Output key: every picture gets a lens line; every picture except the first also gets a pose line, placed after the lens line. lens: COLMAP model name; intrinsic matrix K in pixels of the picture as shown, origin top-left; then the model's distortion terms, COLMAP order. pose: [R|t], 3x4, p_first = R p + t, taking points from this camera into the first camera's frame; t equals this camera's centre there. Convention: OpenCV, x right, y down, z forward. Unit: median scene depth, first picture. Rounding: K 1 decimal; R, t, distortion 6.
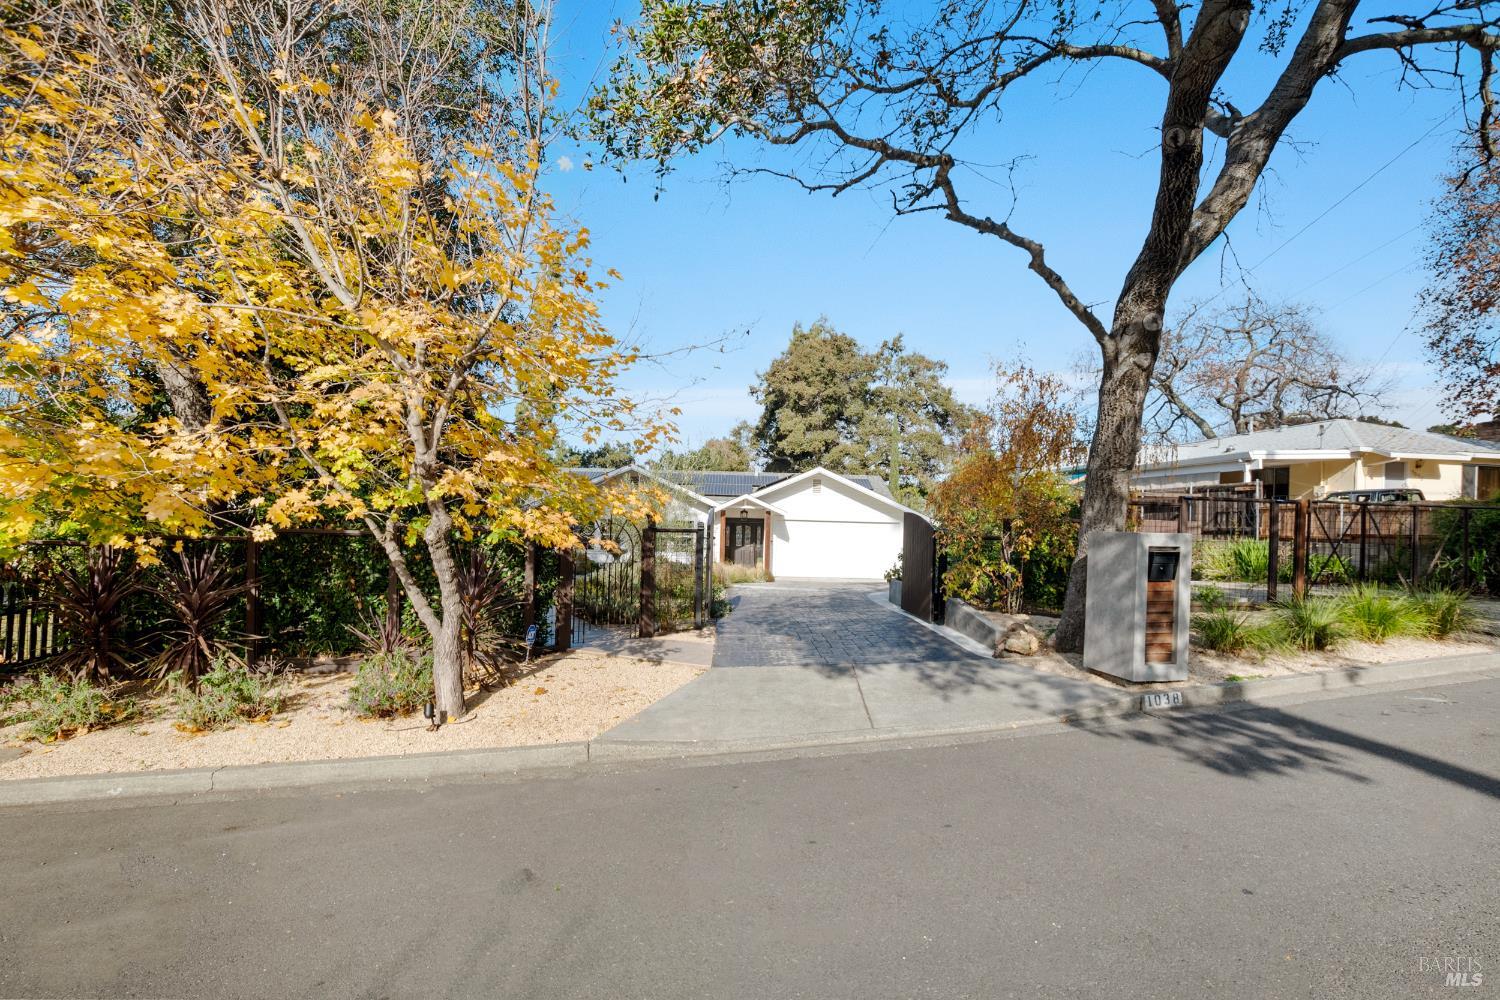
lens RADIAL K [[666.0, 0, 747.3], [0, 666.0, 539.4], [0, 0, 1]] dist [-0.037427, 0.008553]
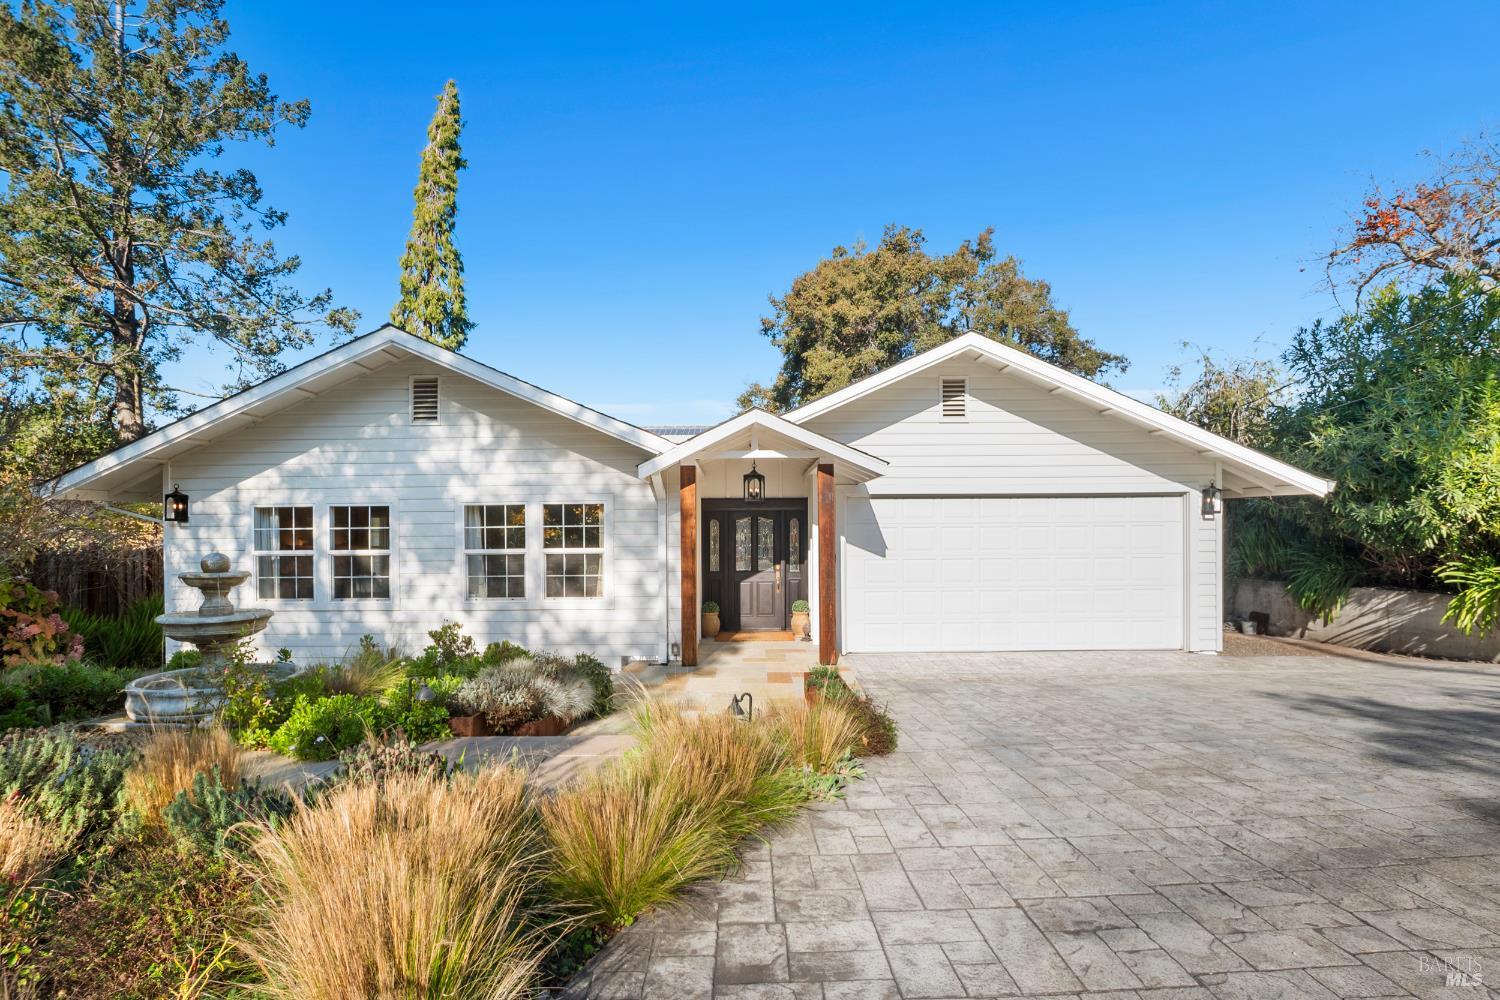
lens RADIAL K [[666.0, 0, 747.3], [0, 666.0, 539.4], [0, 0, 1]] dist [-0.037427, 0.008553]
pose [[0.999143, -0.031469, -0.026878, 0.000310], [0.030982, 0.999352, -0.018332, -0.000818], [0.027438, 0.017484, 0.999471, 0.555800]]
